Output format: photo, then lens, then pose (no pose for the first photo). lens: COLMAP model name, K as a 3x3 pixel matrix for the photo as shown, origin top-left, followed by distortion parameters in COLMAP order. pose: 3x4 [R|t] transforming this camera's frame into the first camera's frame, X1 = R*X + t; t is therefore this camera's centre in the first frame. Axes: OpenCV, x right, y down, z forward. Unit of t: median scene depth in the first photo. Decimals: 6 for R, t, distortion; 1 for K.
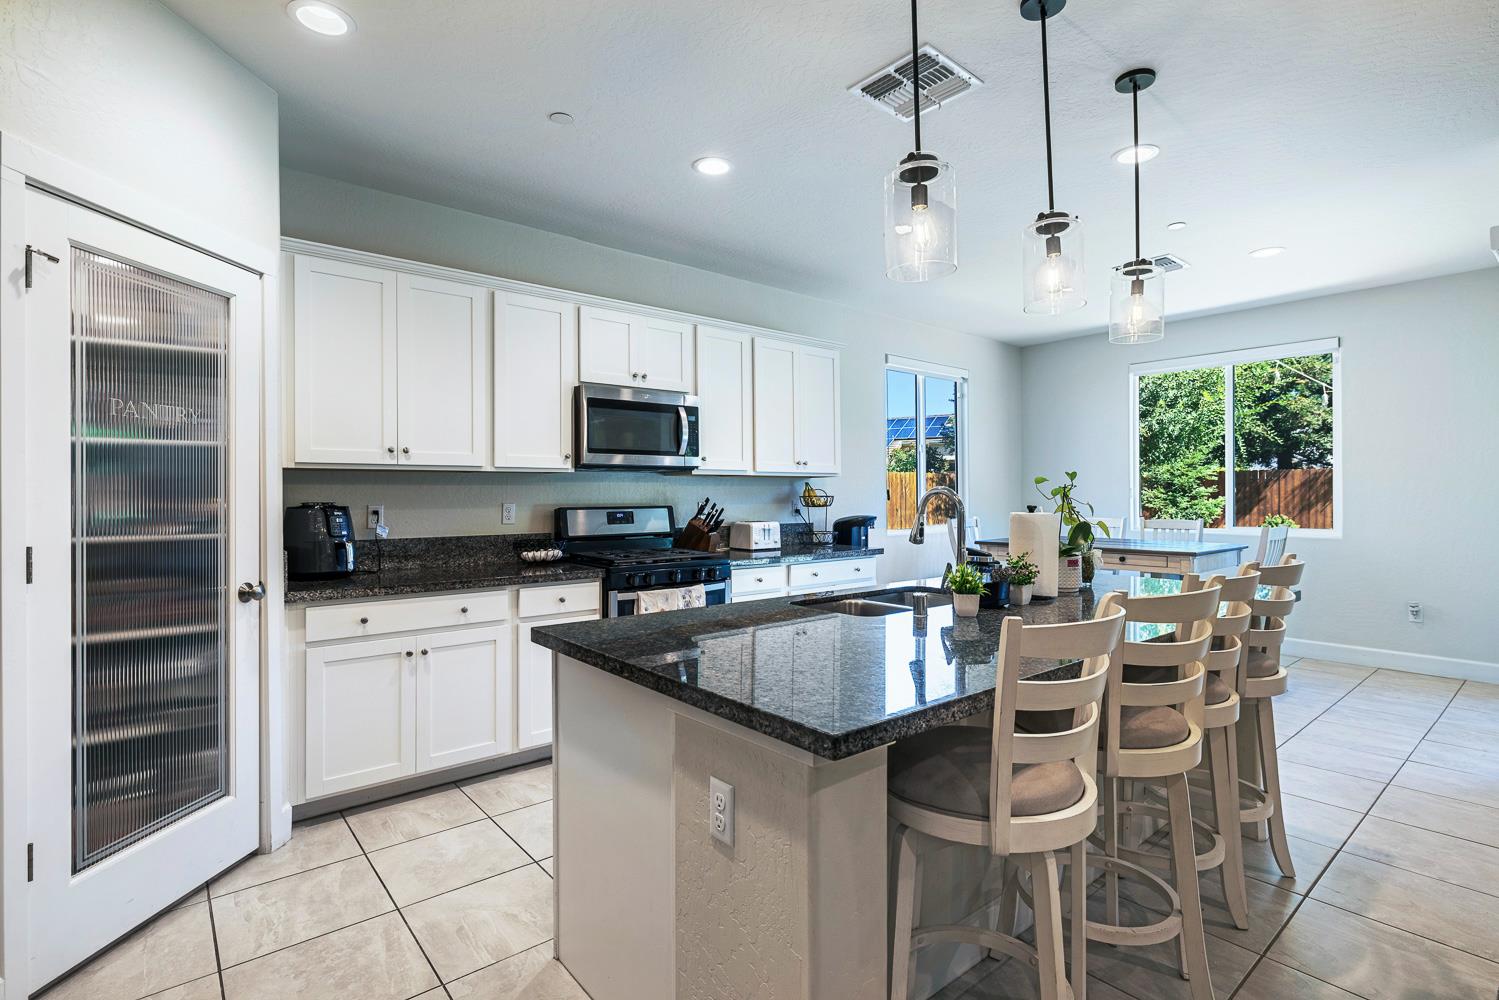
lens RADIAL K [[720.7, 0, 747.7], [0, 720.7, 496.4], [0, 0, 1]] dist [-0.001715, 0.001467]
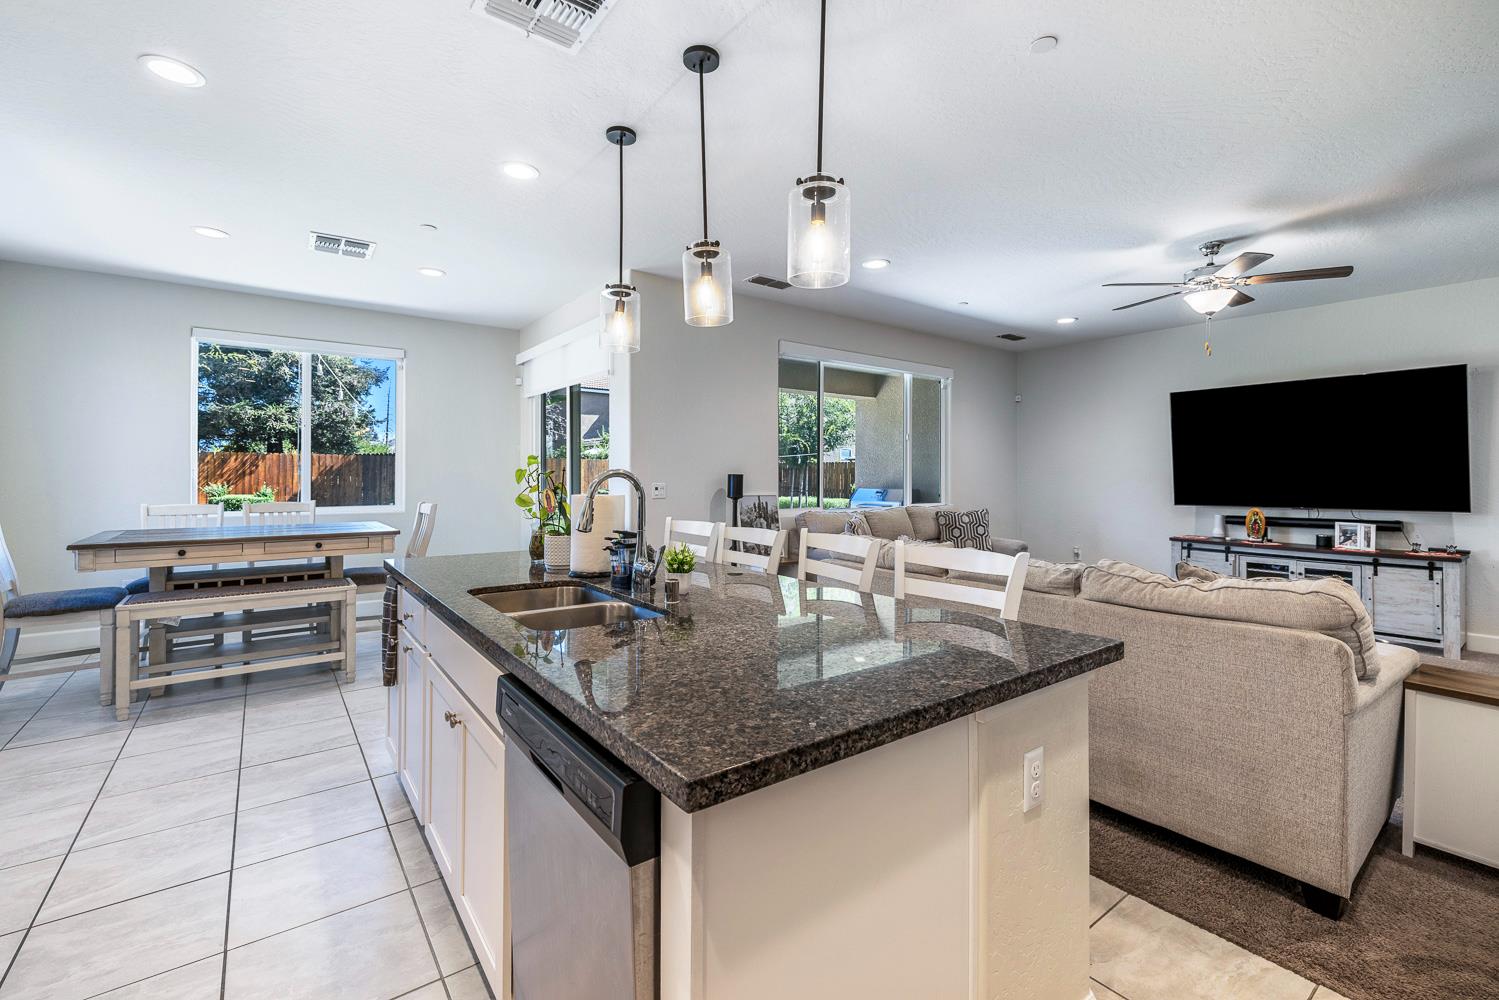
lens RADIAL K [[640.5, 0, 749.1], [0, 640.5, 473.5], [0, 0, 1]] dist [0.004592, -0.000217]
pose [[0.050861, 0.005049, 0.998693, -0.355841], [0.000983, 0.999986, -0.005105, -0.002385], [-0.998705, 0.001242, 0.050856, 0.495157]]
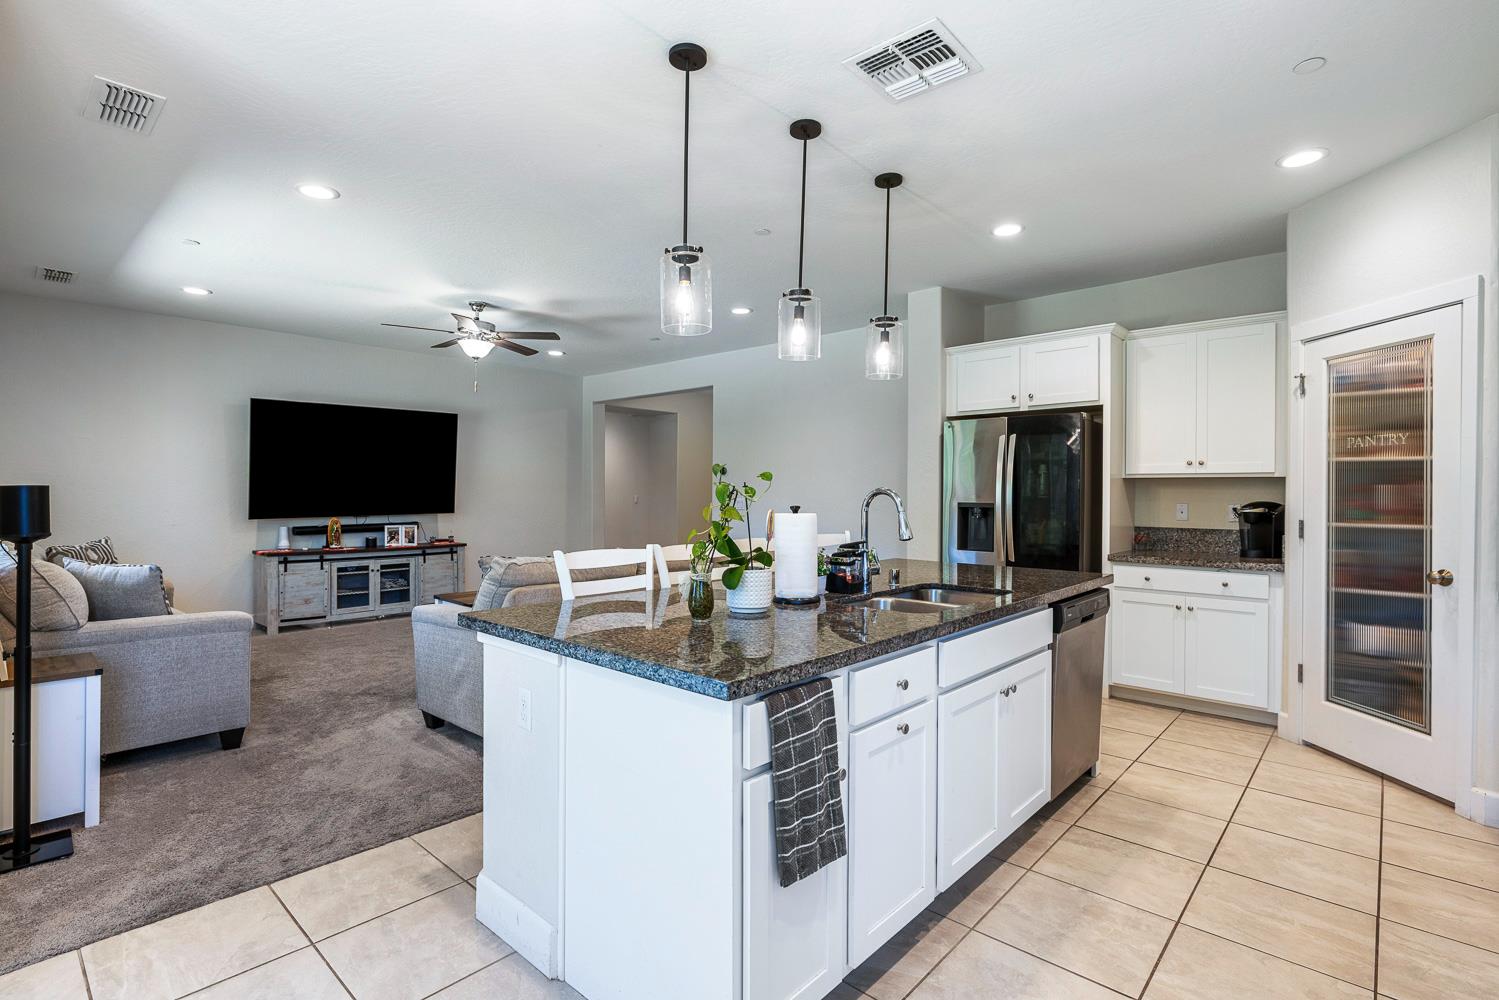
lens RADIAL K [[720.7, 0, 752.6], [0, 720.7, 493.0], [0, 0, 1]] dist [-0.001715, 0.001467]
pose [[-0.989327, -0.002904, -0.145685, 0.409725], [-0.003931, 0.999969, 0.006762, -0.007163], [0.145661, 0.007262, -0.989308, 1.351211]]
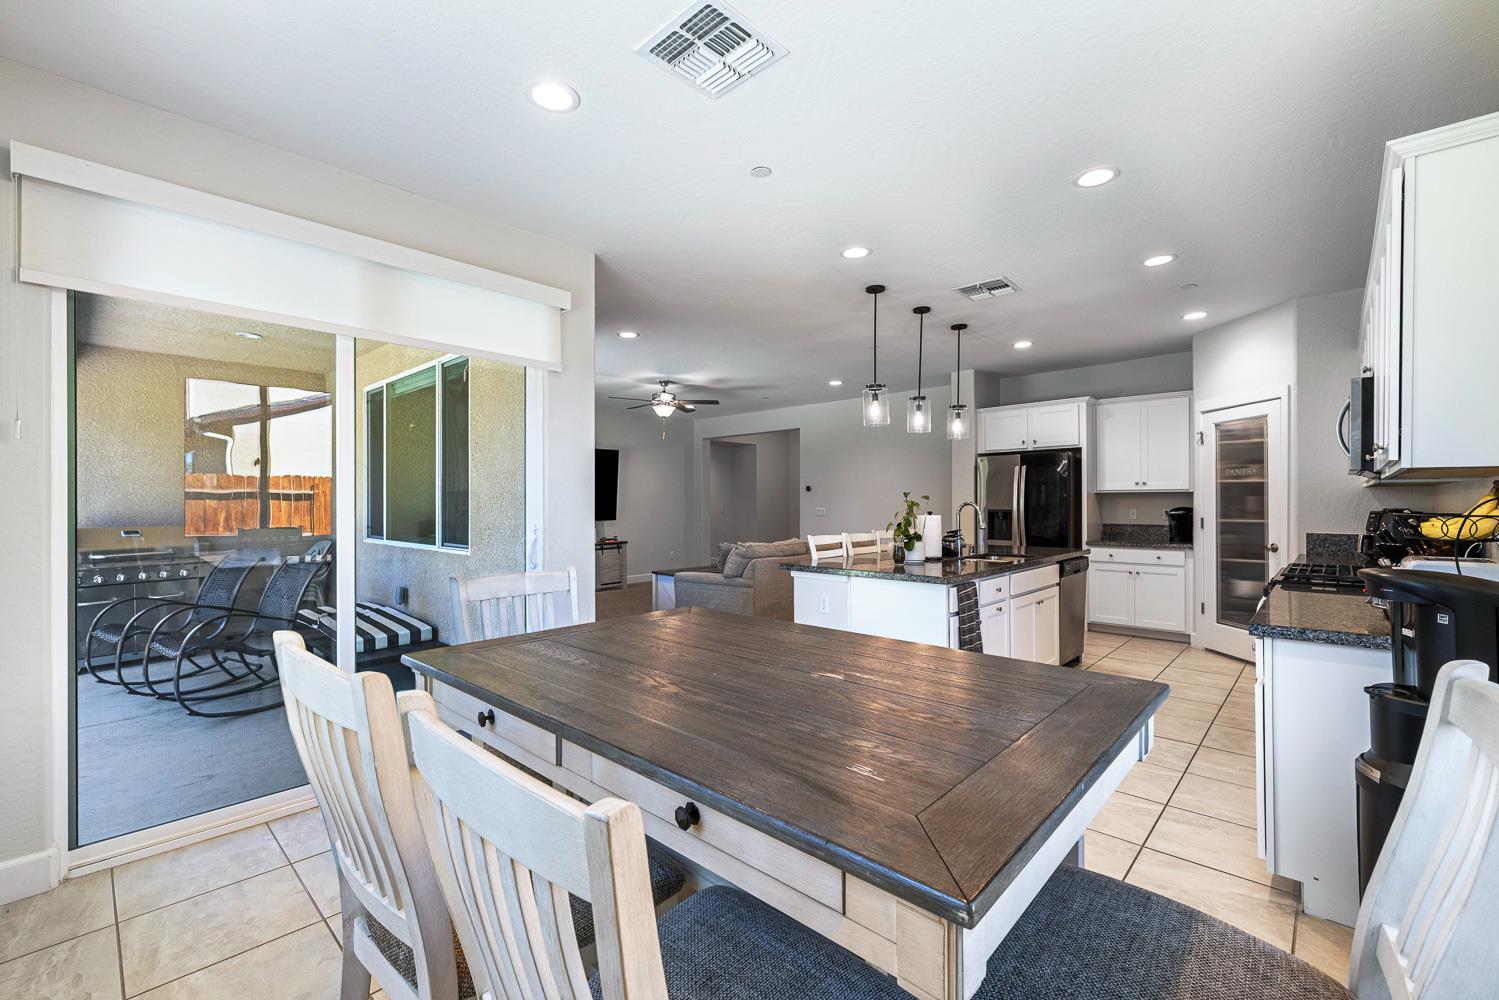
lens RADIAL K [[640.5, 0, 750.3], [0, 640.5, 500.5], [0, 0, 1]] dist [0.004592, -0.000217]
pose [[-0.991516, 0.005768, -0.129858, 0.755293], [0.005478, 0.999982, 0.002589, -0.016075], [0.129870, 0.001856, -0.991529, 1.826687]]
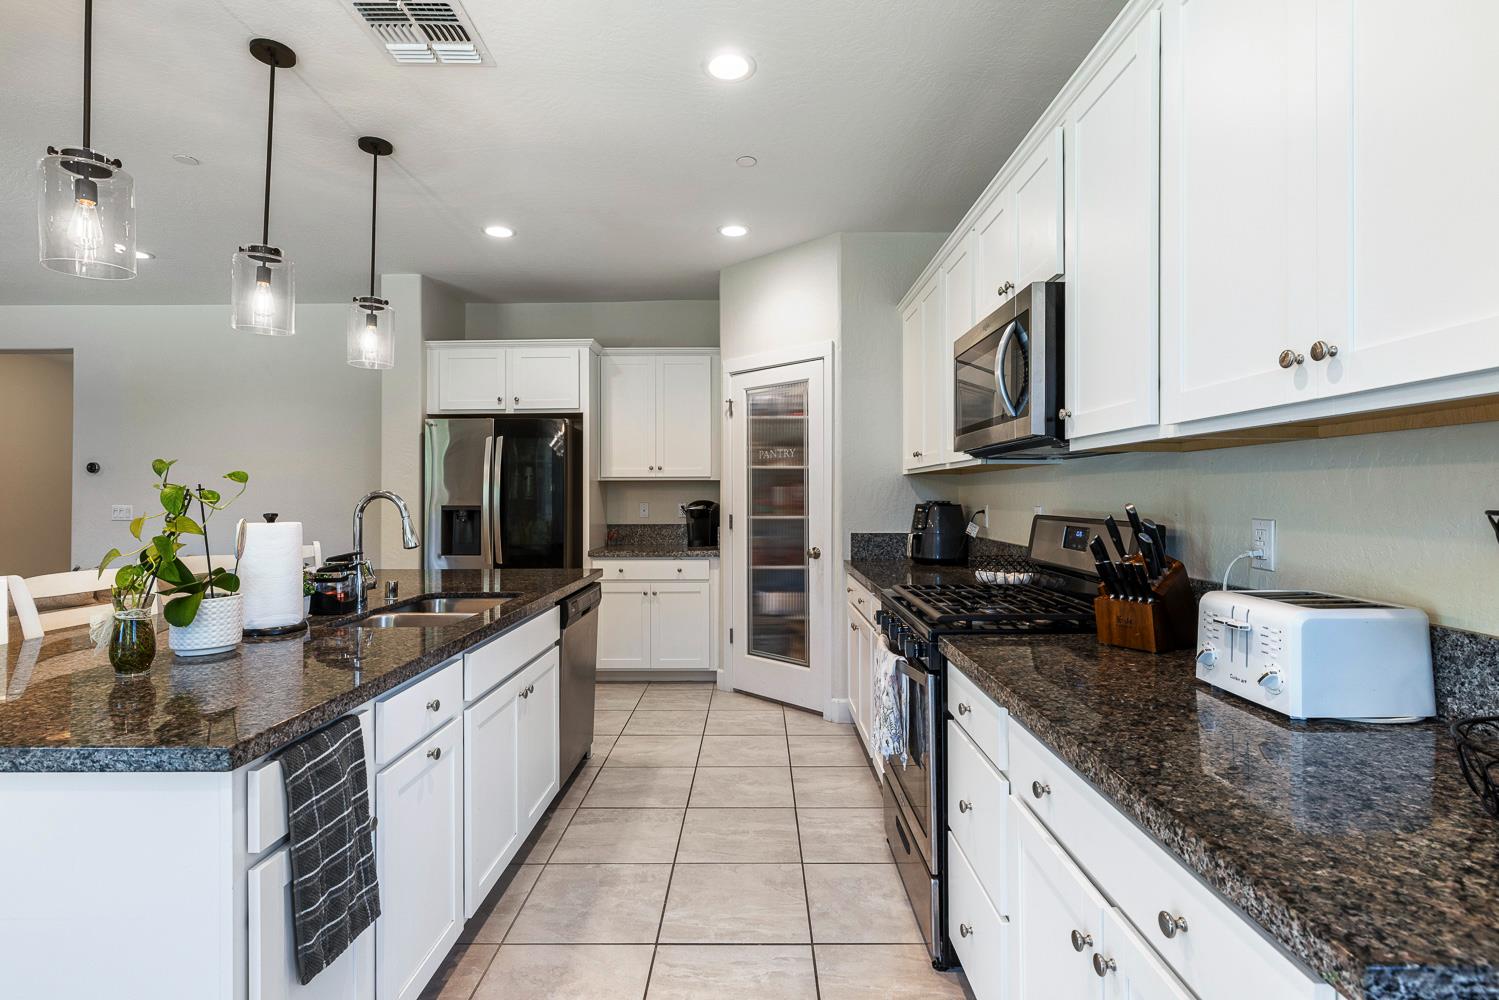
lens RADIAL K [[720.7, 0, 755.7], [0, 720.7, 487.7], [0, 0, 1]] dist [-0.001715, 0.001467]
pose [[-0.643368, -0.003110, -0.765551, 0.452876], [0.000452, 0.999990, -0.004443, -0.007515], [0.765557, -0.003204, -0.643360, 1.323045]]
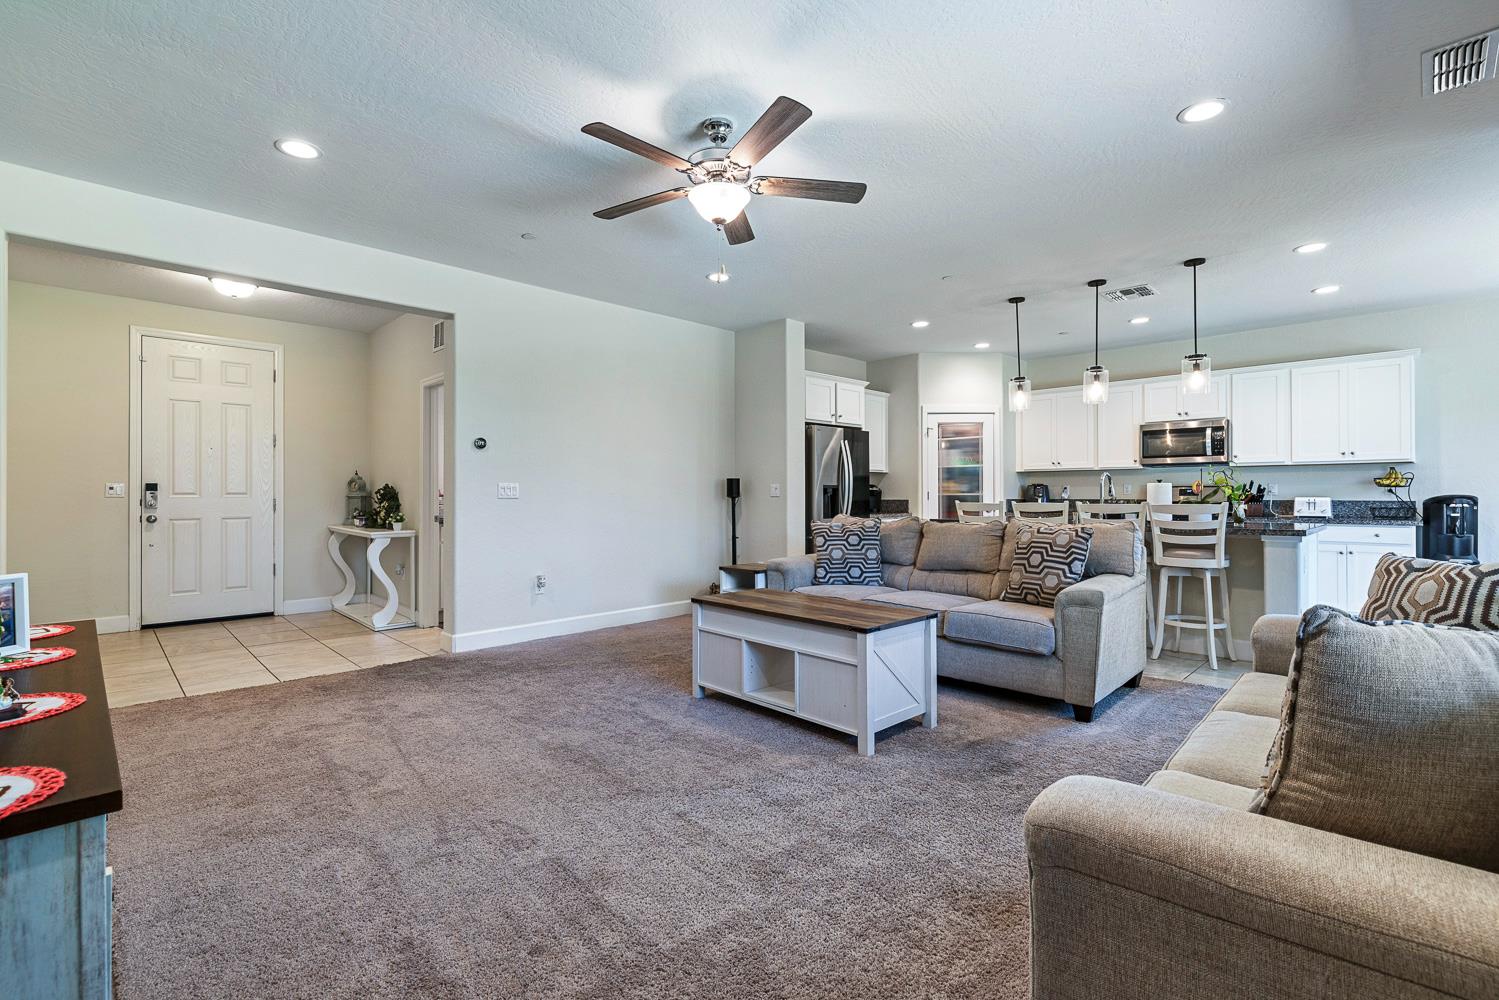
lens RADIAL K [[665.6, 0, 754.2], [0, 665.6, 492.0], [0, 0, 1]] dist [-0.004994, -0.000531]
pose [[0.088930, -0.002020, -0.996036, 1.539987], [-0.003409, 0.999991, -0.002332, 0.040595], [0.996032, 0.003603, 0.088922, -0.242107]]
